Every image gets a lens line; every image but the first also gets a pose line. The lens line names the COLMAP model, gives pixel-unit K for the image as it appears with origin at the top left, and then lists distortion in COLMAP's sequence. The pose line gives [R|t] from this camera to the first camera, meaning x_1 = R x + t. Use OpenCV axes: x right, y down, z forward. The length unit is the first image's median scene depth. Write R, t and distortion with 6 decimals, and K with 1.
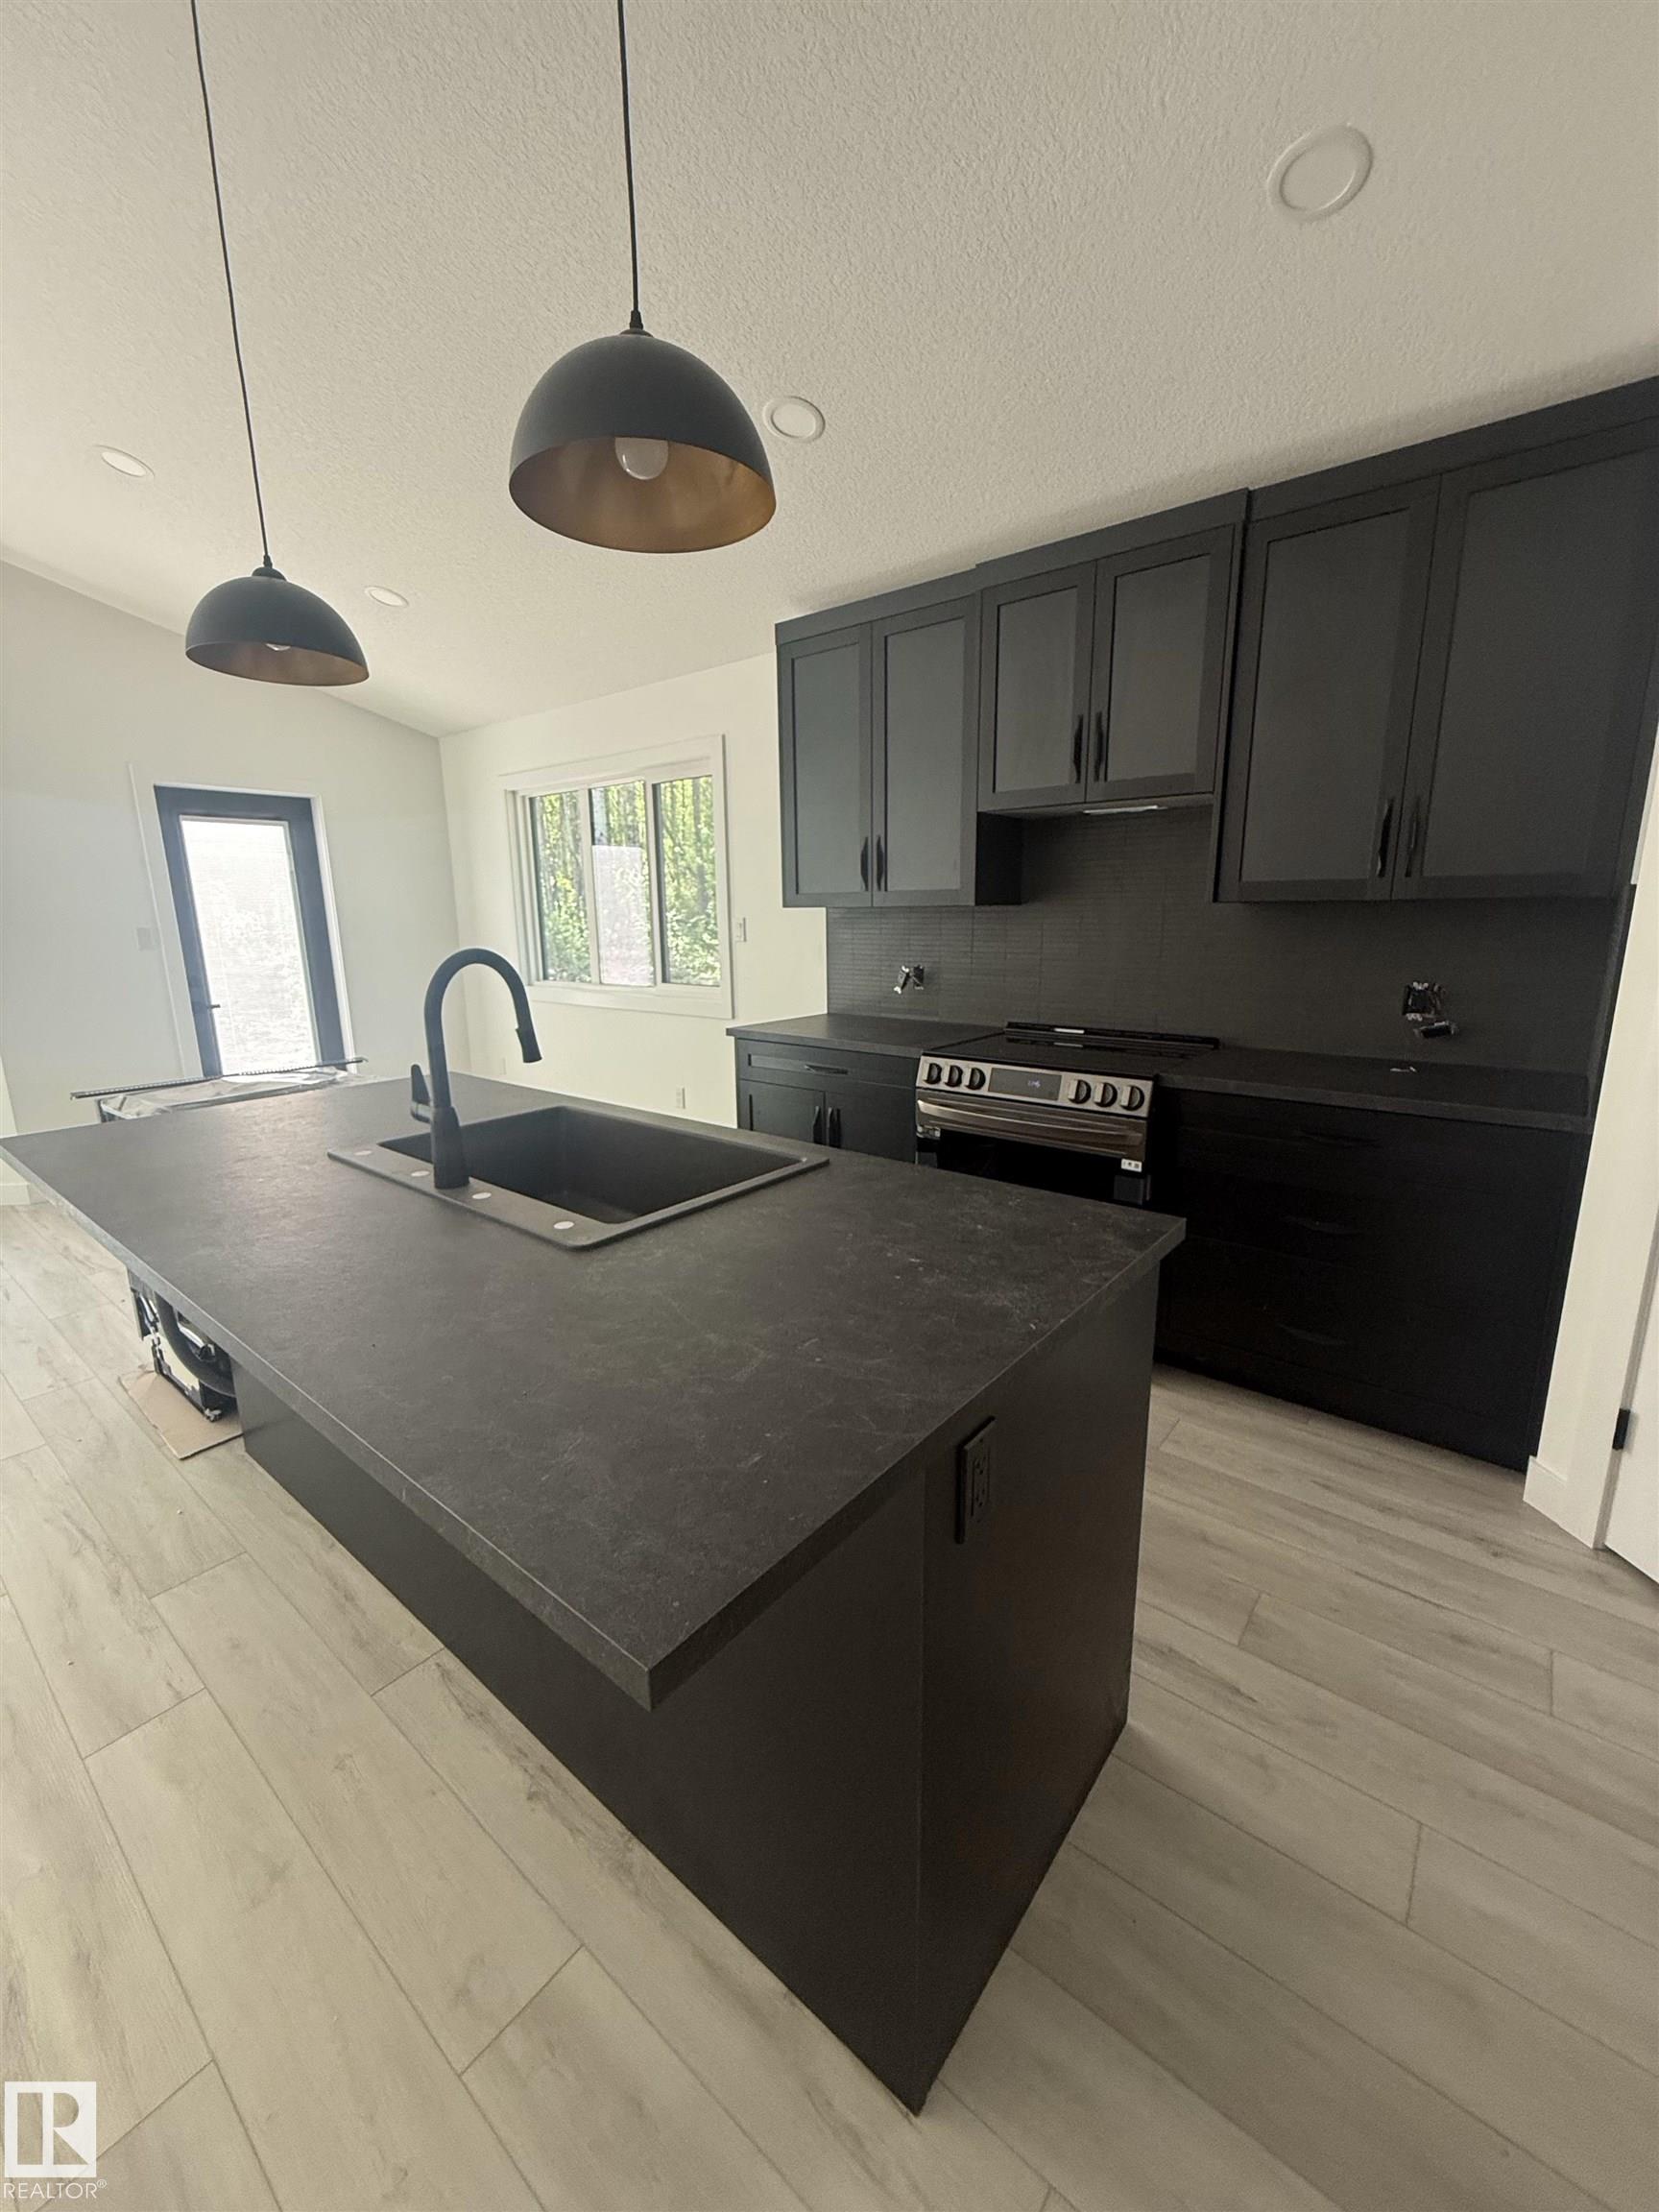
lens RADIAL K [[877.8, 0, 820.8], [0, 877.8, 1101.0], [0, 0, 1]] dist [-0.002553, 0.000147]
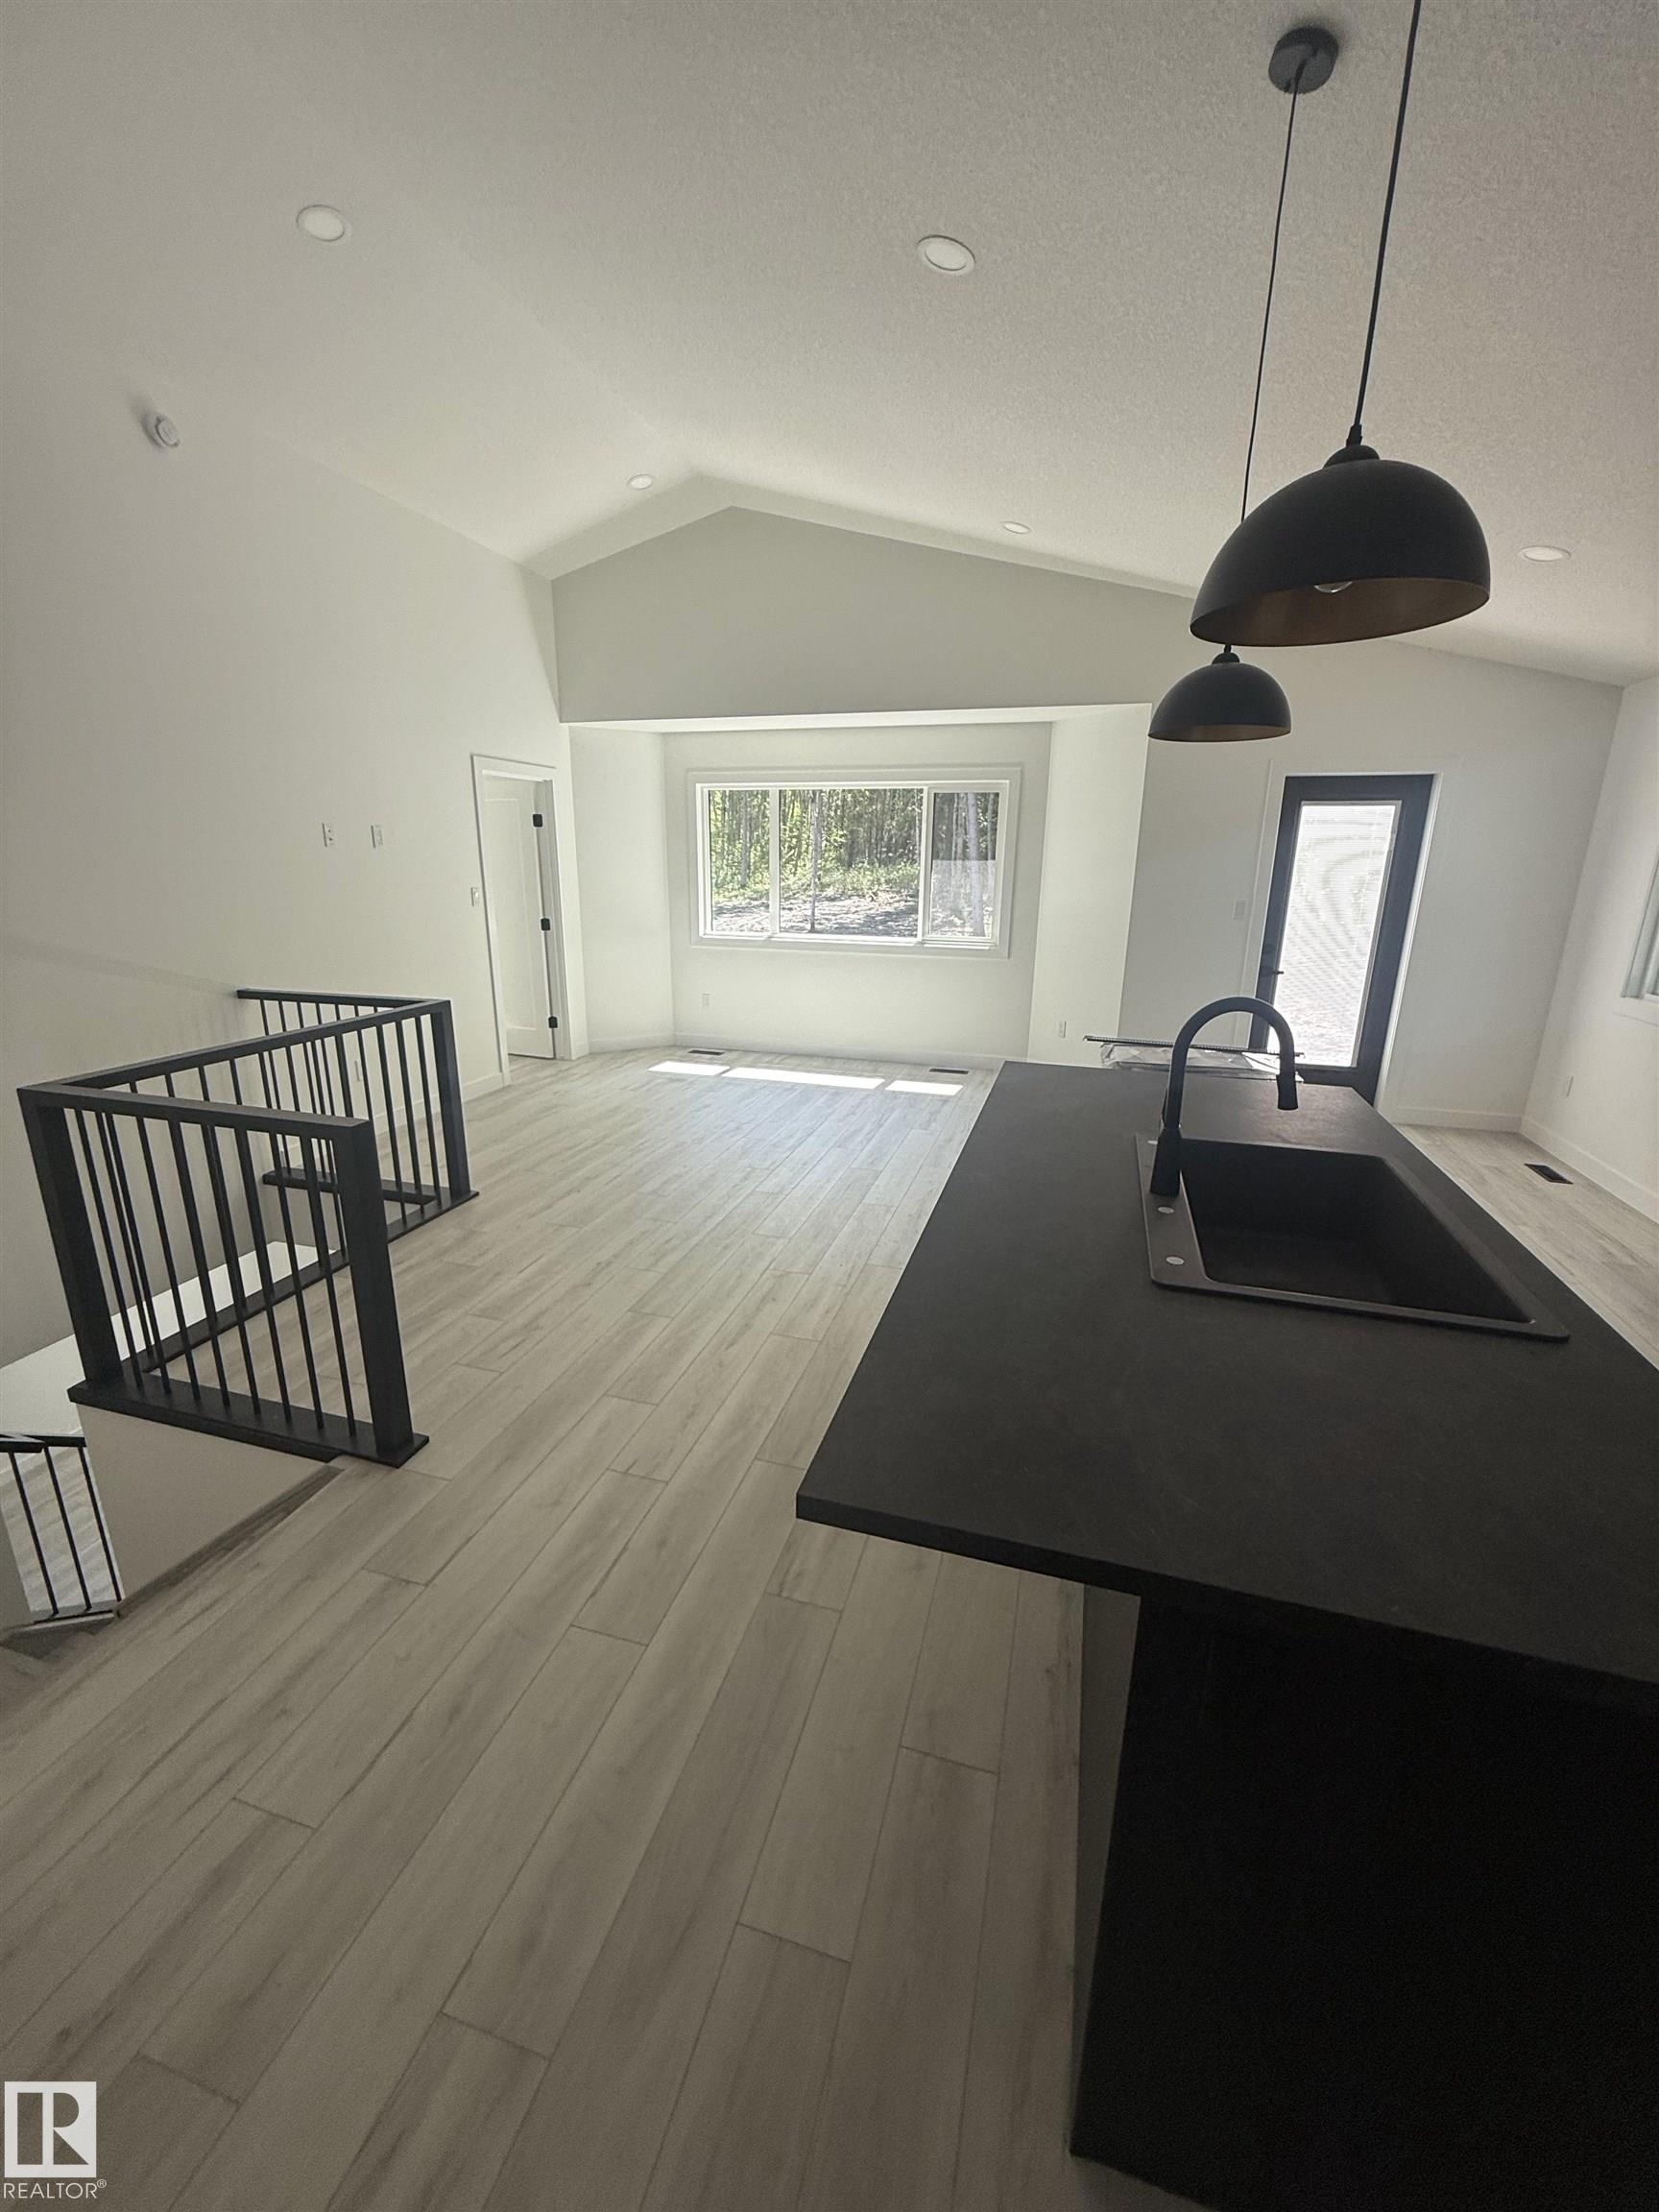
lens RADIAL K [[877.8, 0, 830.8], [0, 877.8, 1096.9], [0, 0, 1]] dist [-0.002553, 0.000147]
pose [[0.376115, 0.261718, -0.888842, 0.144986], [-0.210794, 0.958294, 0.192970, -0.054770], [0.902277, 0.114784, 0.415598, 0.032293]]
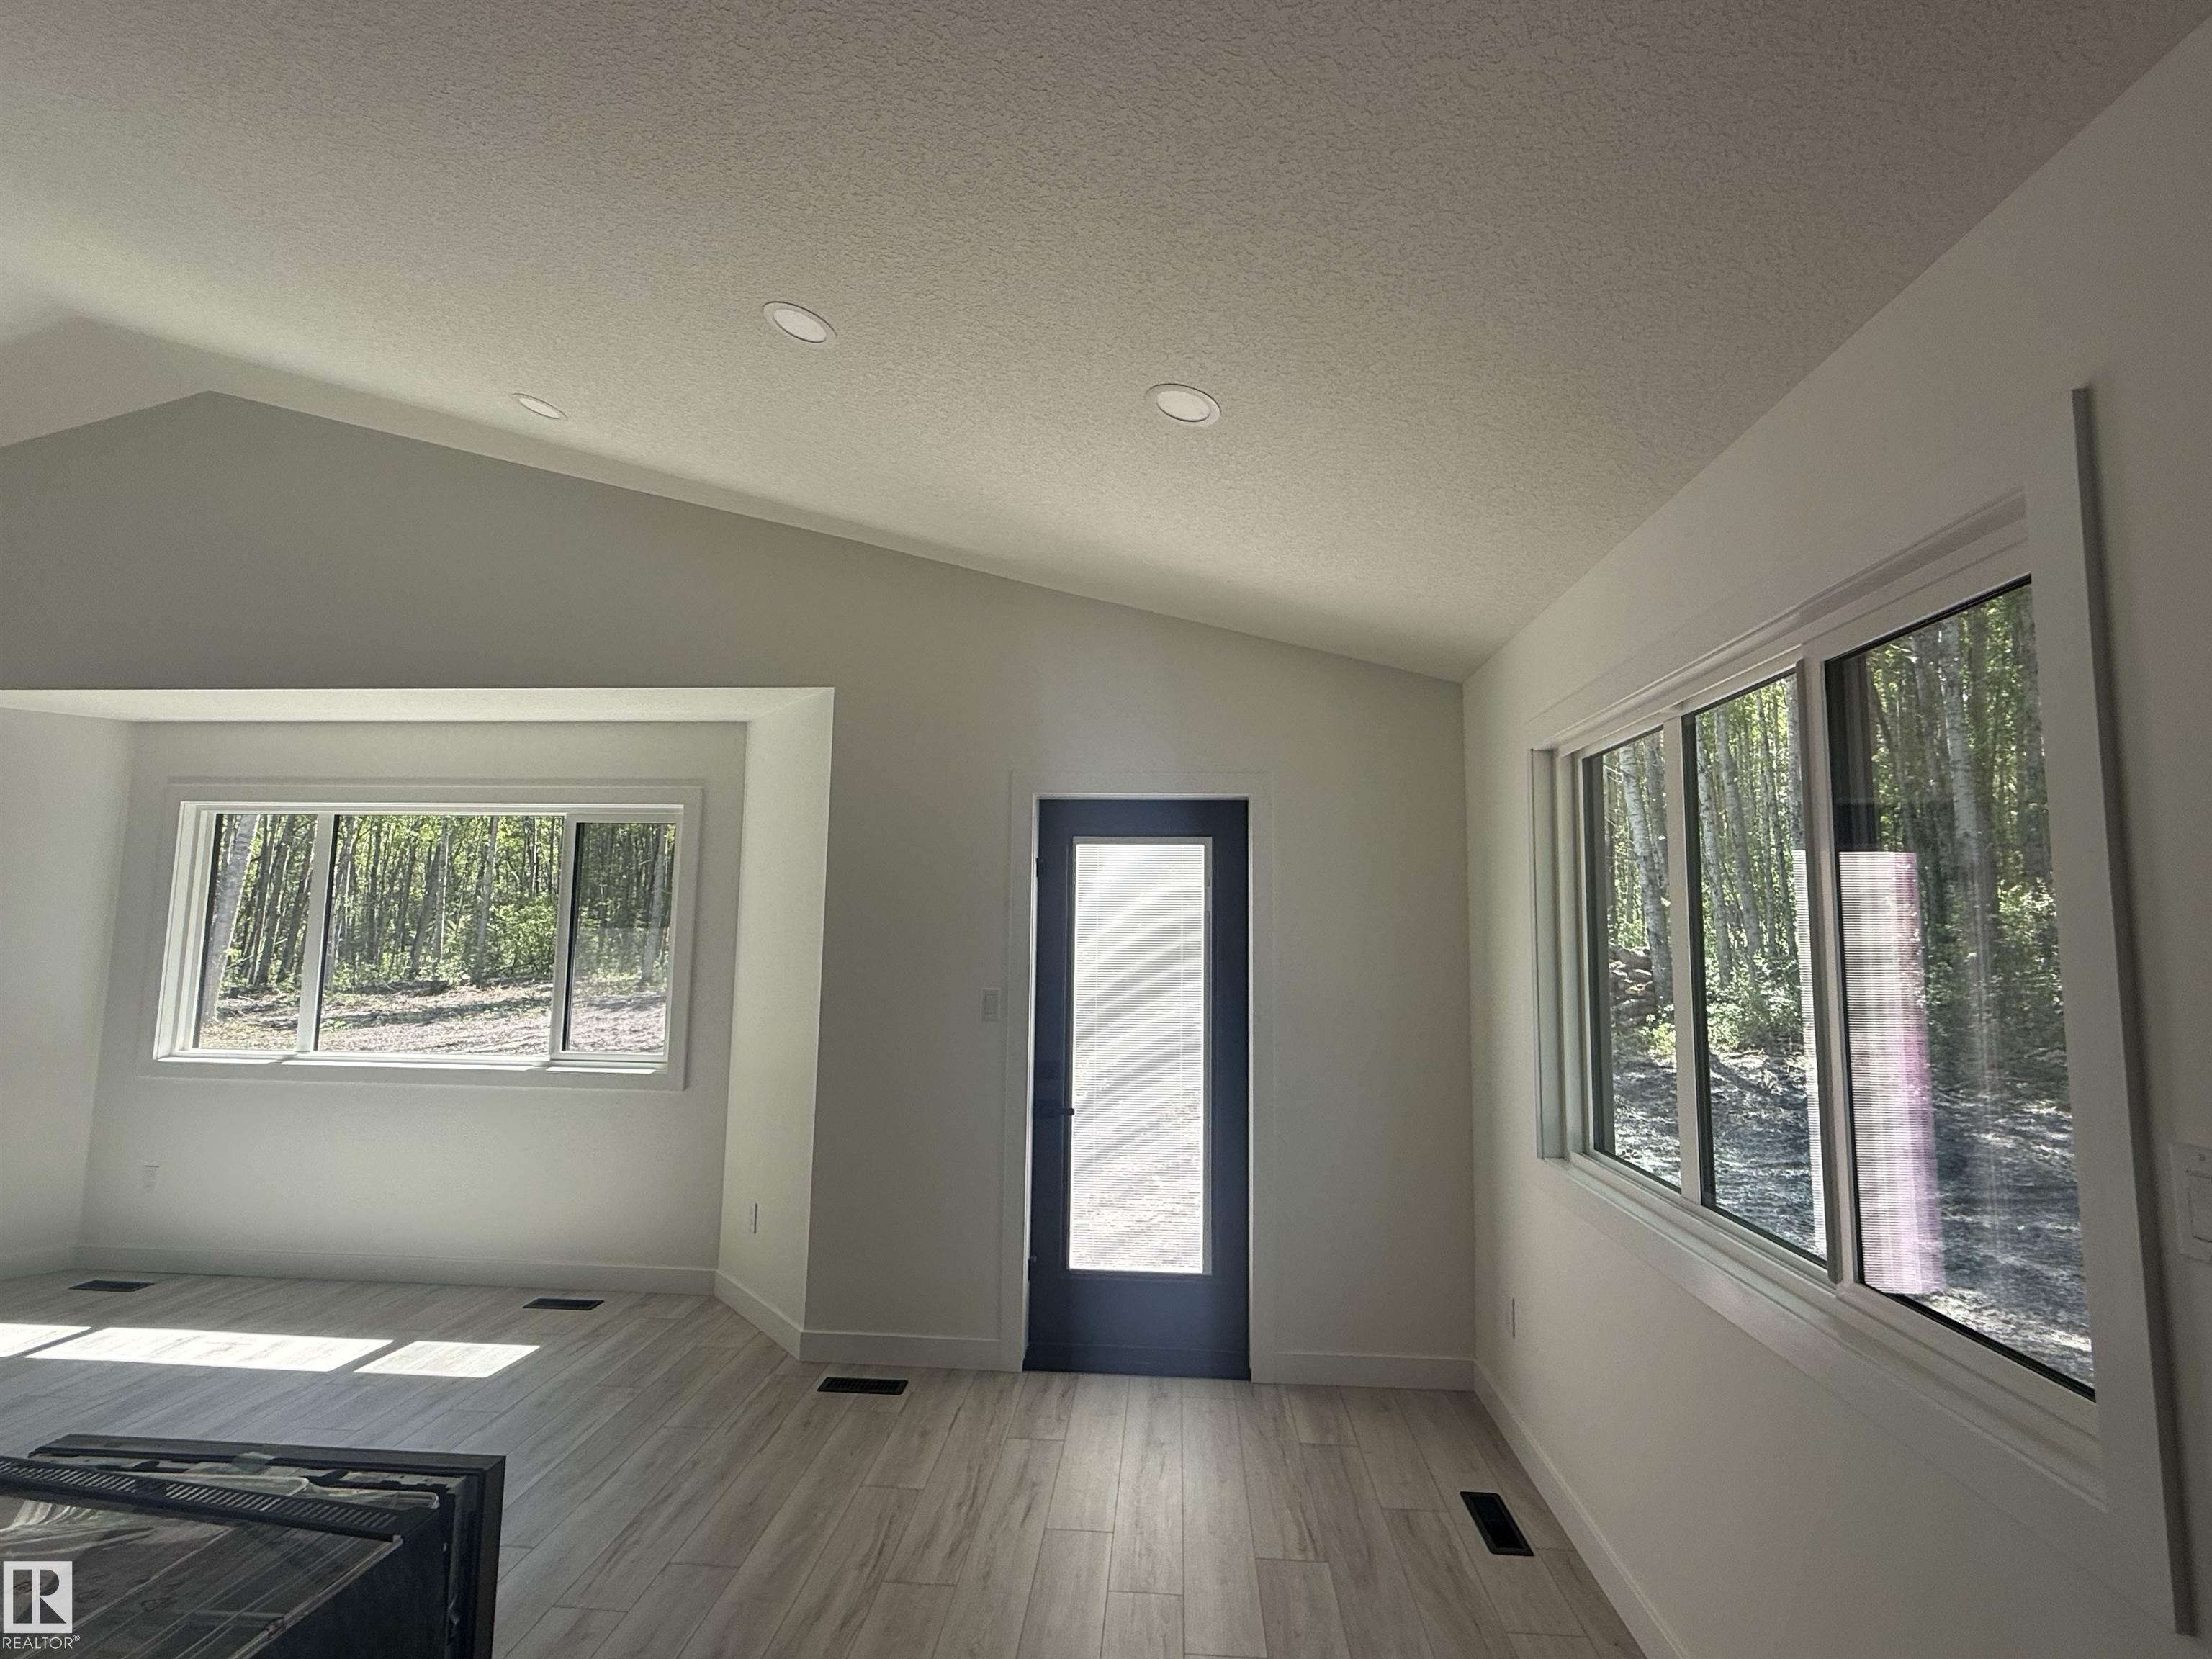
lens RADIAL K [[1015.2, 0, 1097.9], [0, 1015.2, 830.5], [0, 0, 1]] dist [-0.010508, 0.000055]
pose [[0.567731, -0.066939, -0.820488, -0.040664], [-0.193507, 0.957910, -0.212046, -0.164965], [0.800148, 0.279155, 0.530882, 0.595309]]
